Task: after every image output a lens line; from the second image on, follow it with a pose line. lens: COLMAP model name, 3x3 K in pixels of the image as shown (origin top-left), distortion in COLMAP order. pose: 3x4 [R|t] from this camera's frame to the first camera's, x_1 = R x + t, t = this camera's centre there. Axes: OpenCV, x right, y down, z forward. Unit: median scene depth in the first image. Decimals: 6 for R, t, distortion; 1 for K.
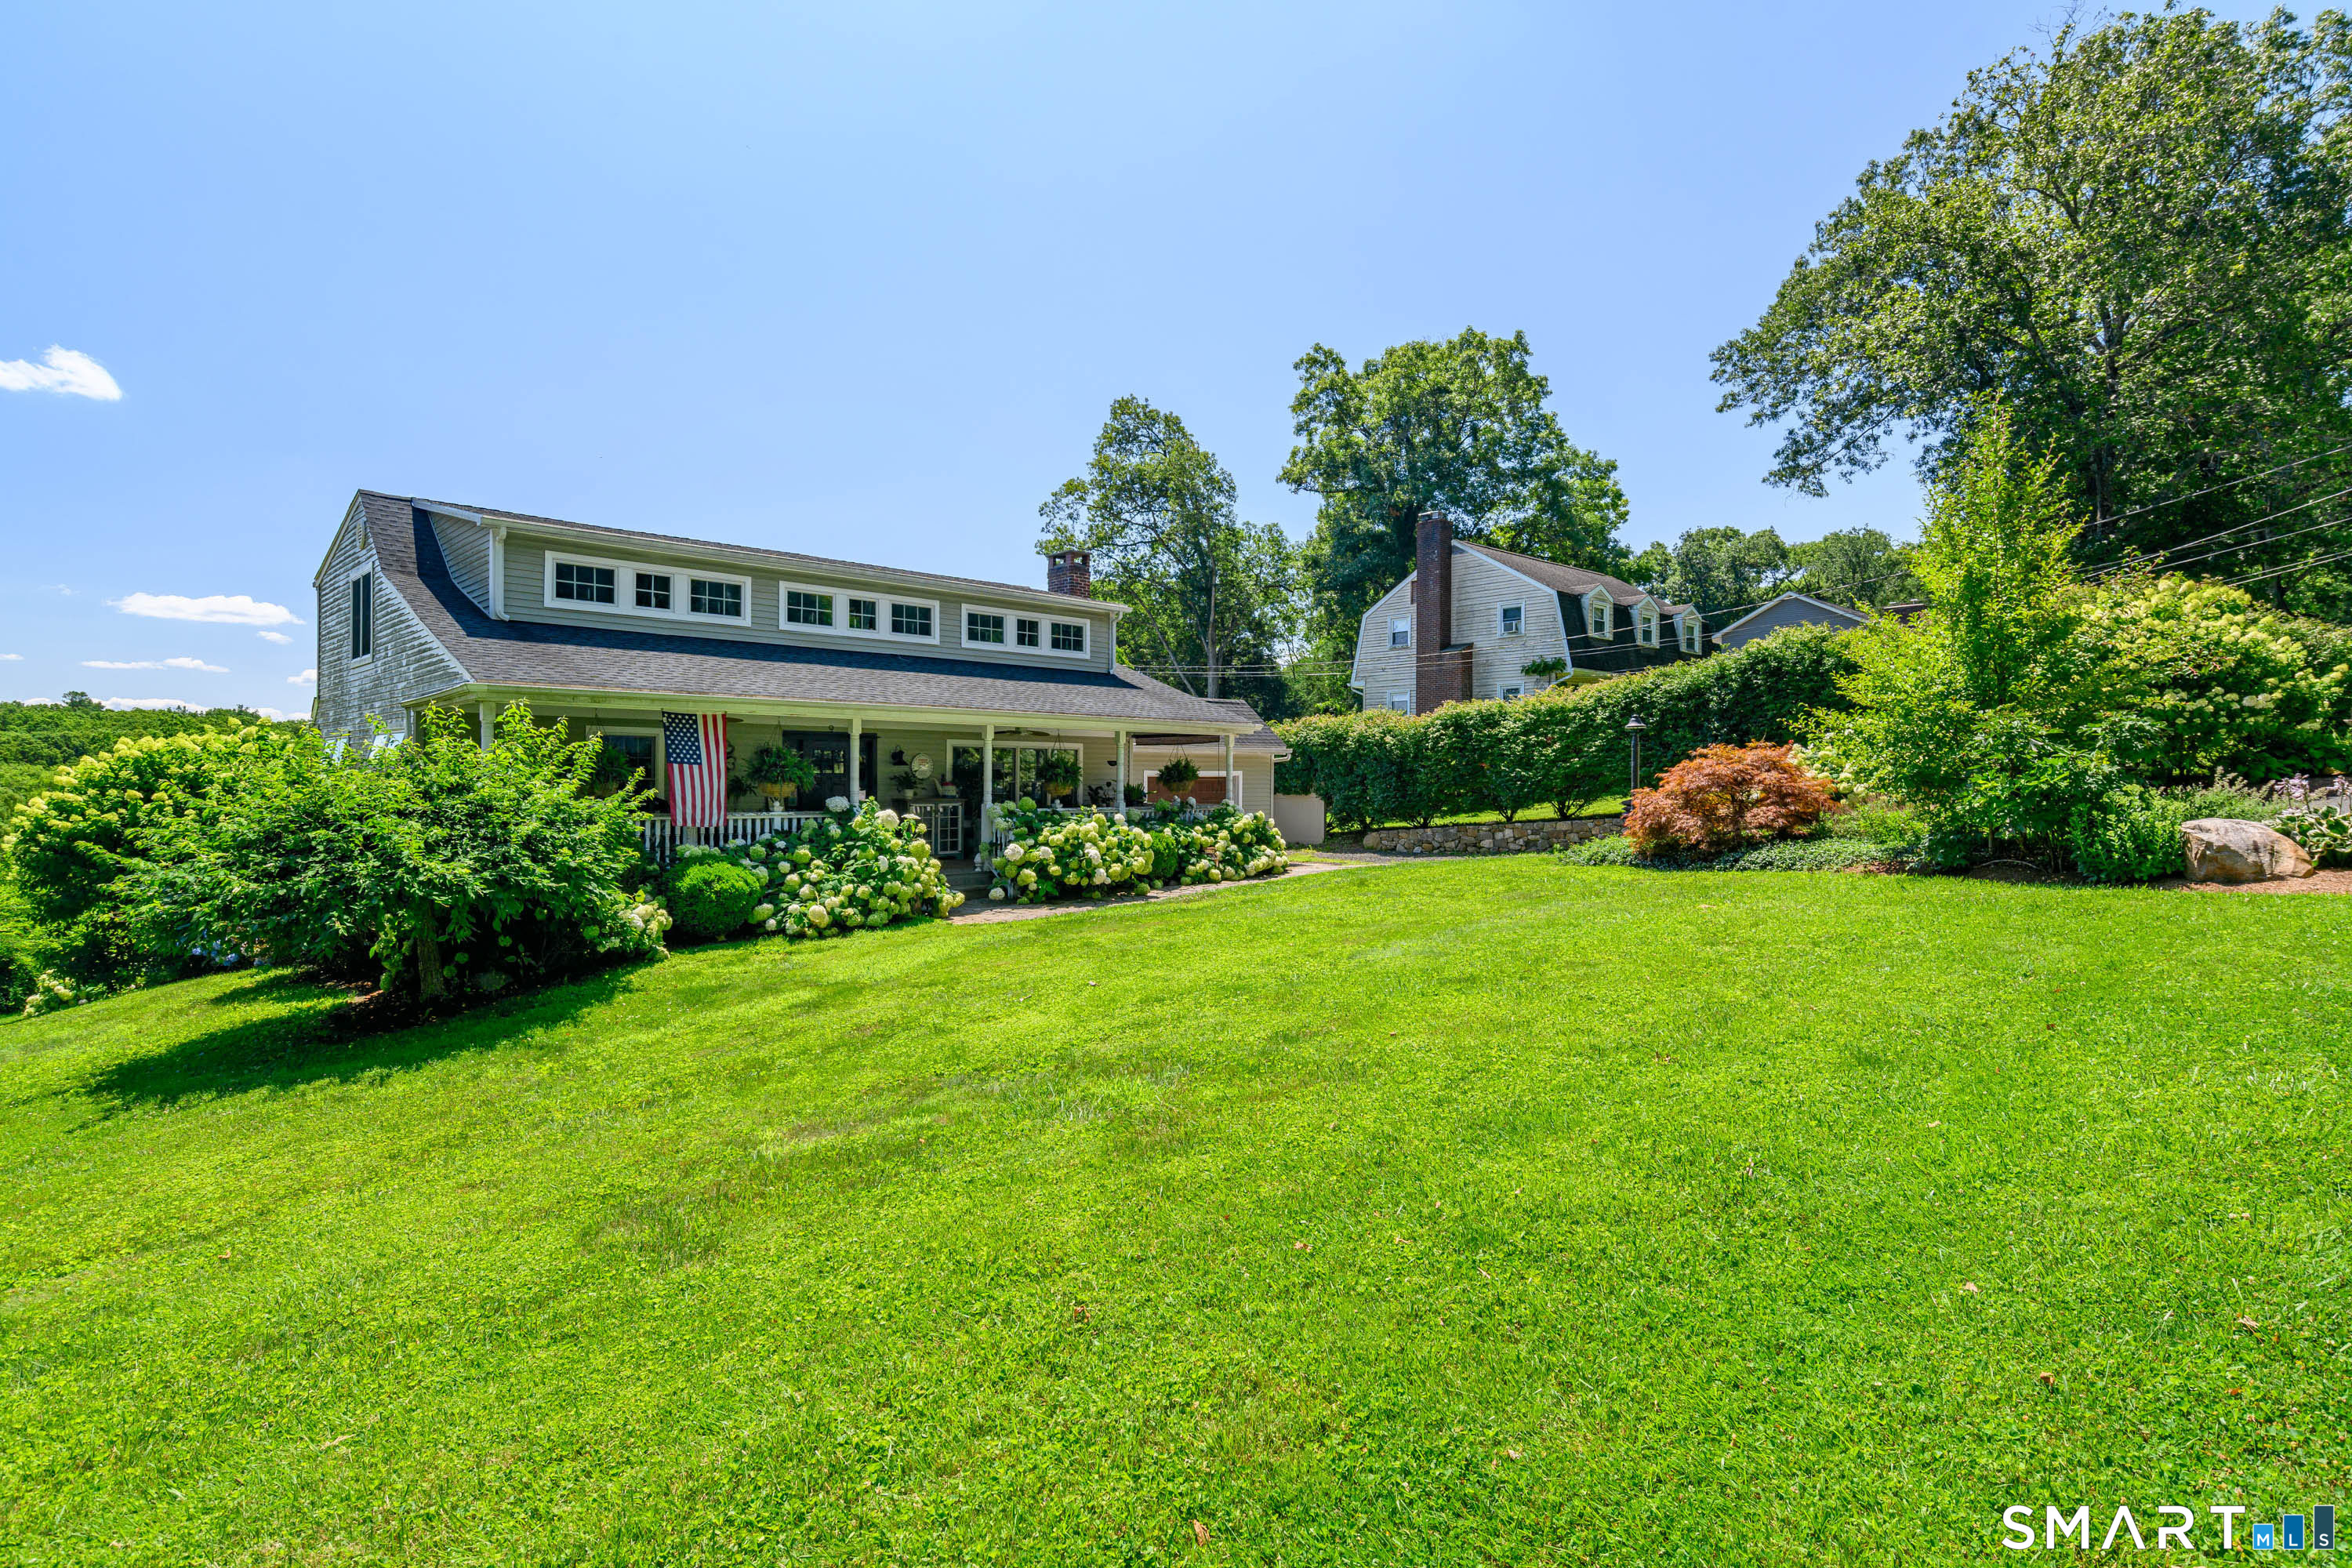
lens RADIAL K [[1175.1, 0, 1176.0], [0, 1175.1, 784.0], [0, 0, 1]] dist [-0.005282, -0.000426]
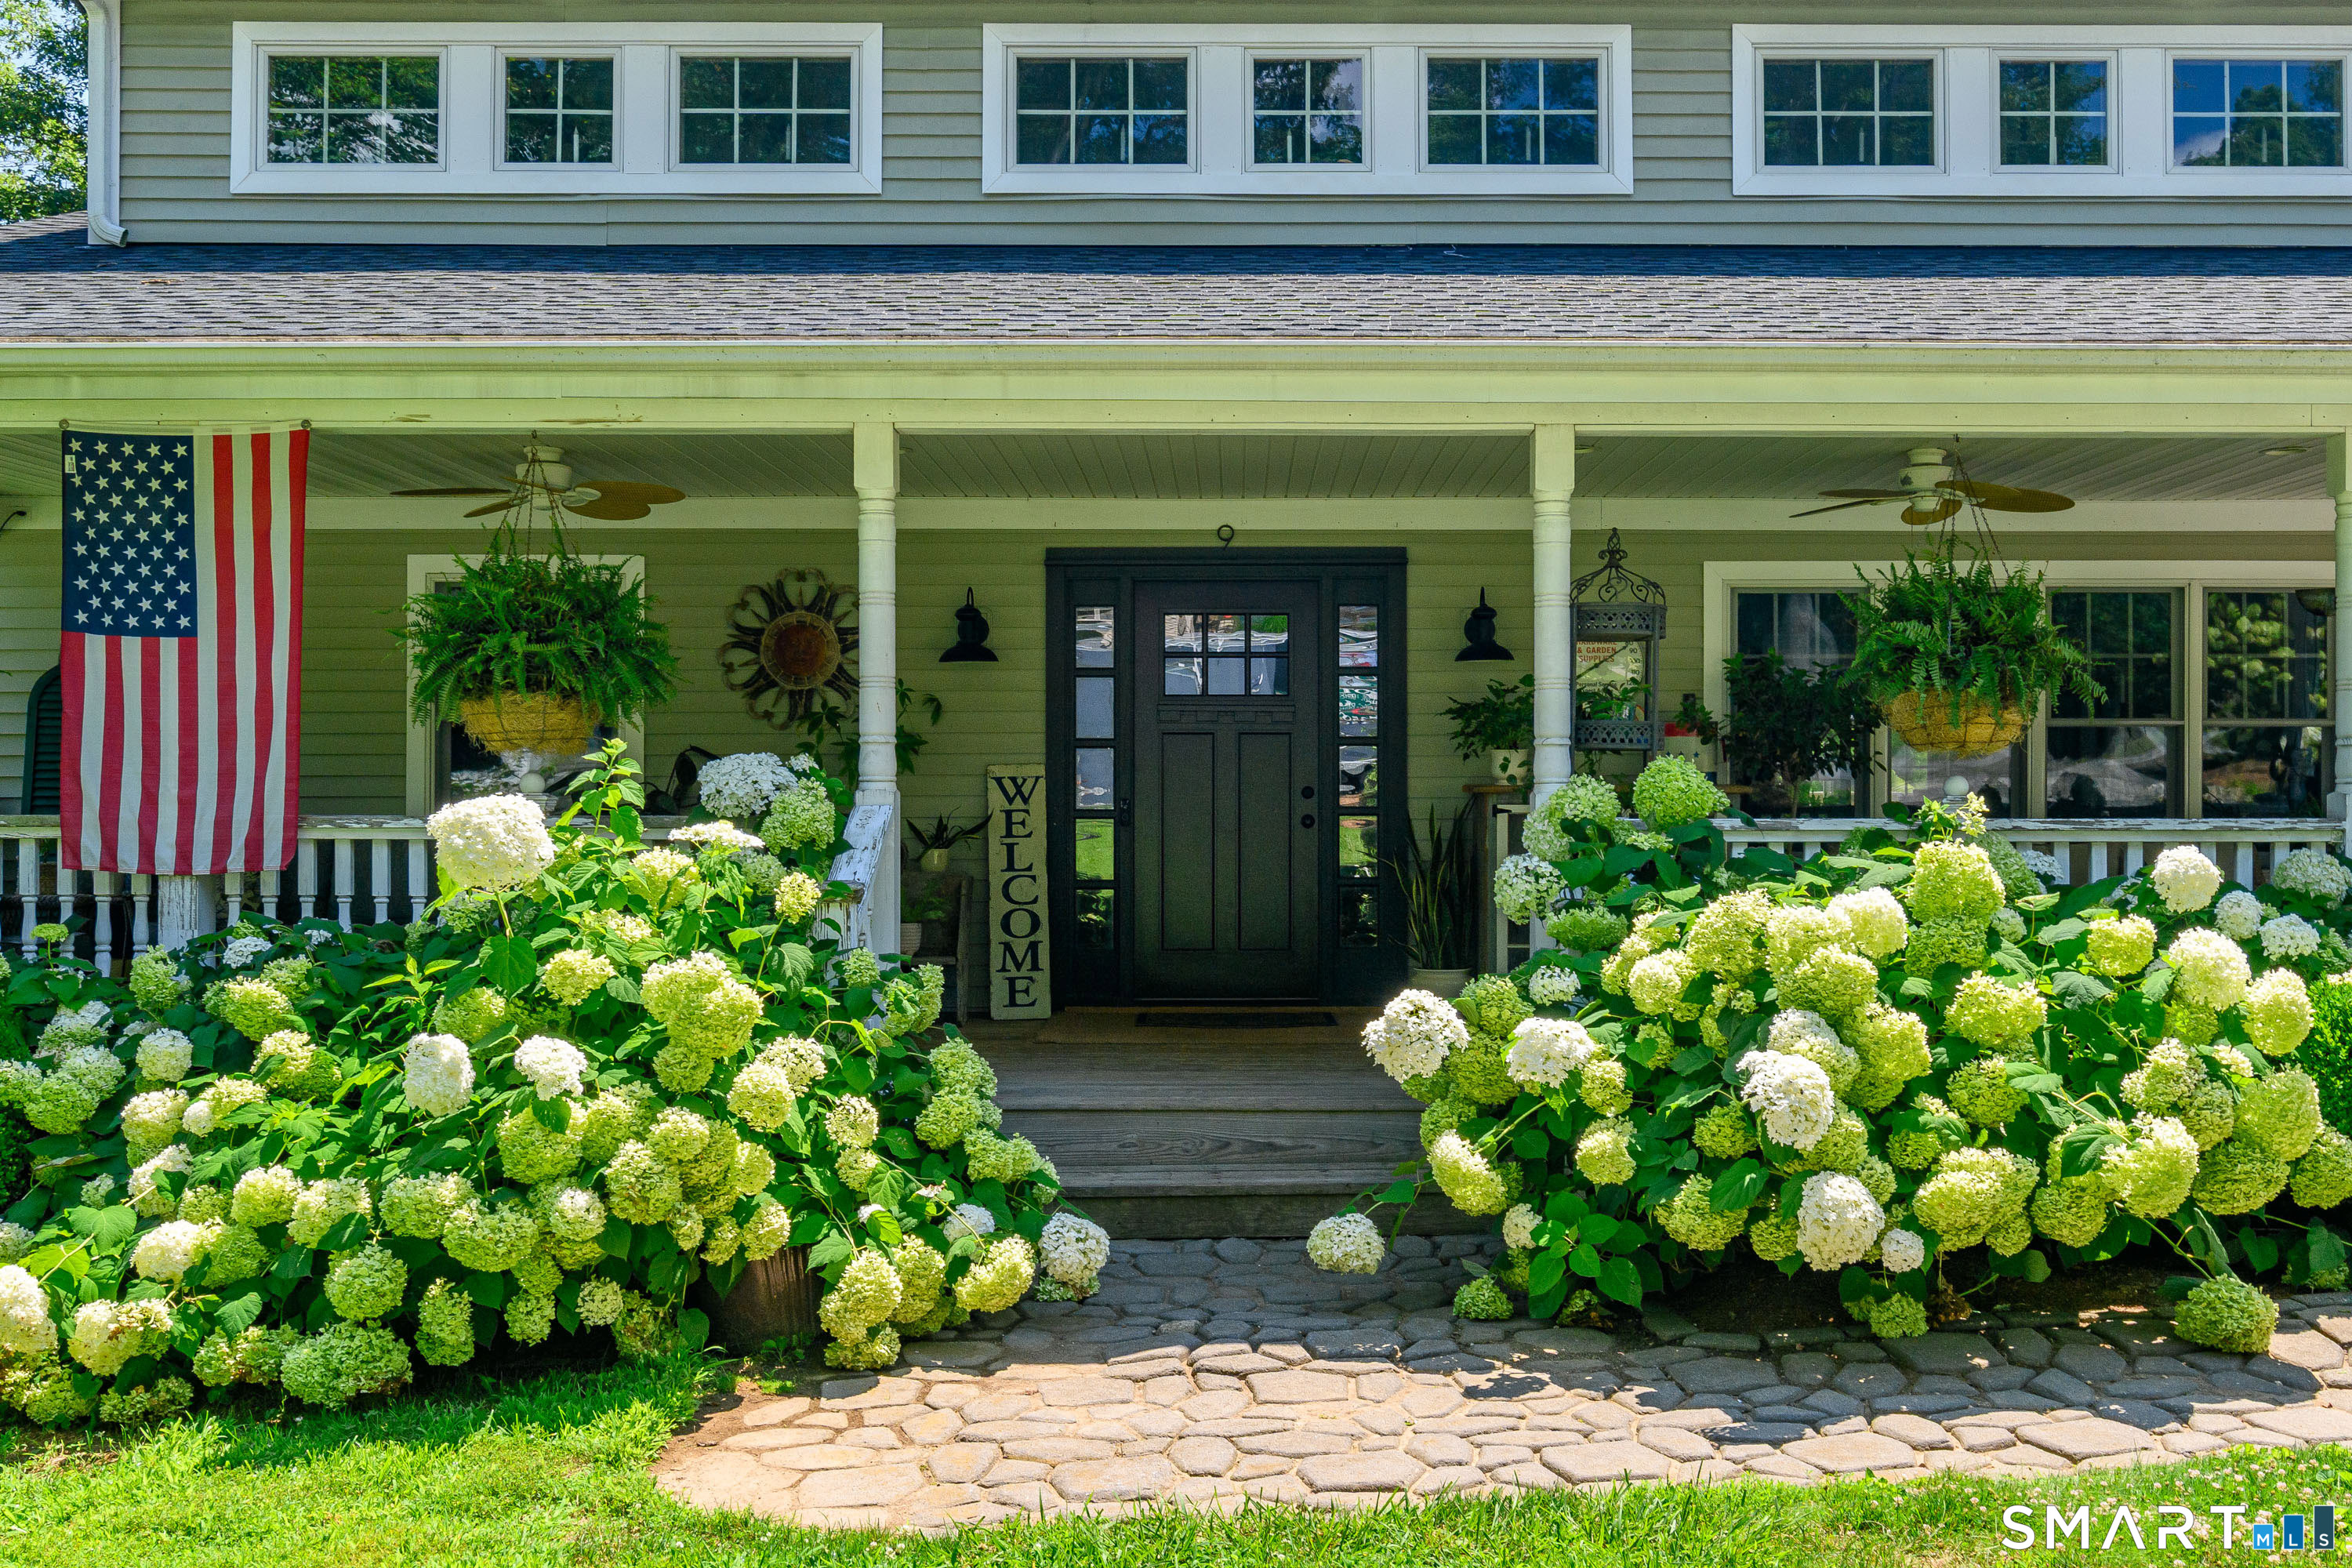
lens RADIAL K [[2245.6, 0, 1176.0], [0, 2245.6, 784.0], [0, 0, 1]] dist [-0.004307, -0.000756]
pose [[0.723464, -0.008341, -0.690312, 0.079395], [0.001563, 0.999944, -0.010444, 0.020216], [0.690360, 0.006477, 0.723437, 0.678948]]
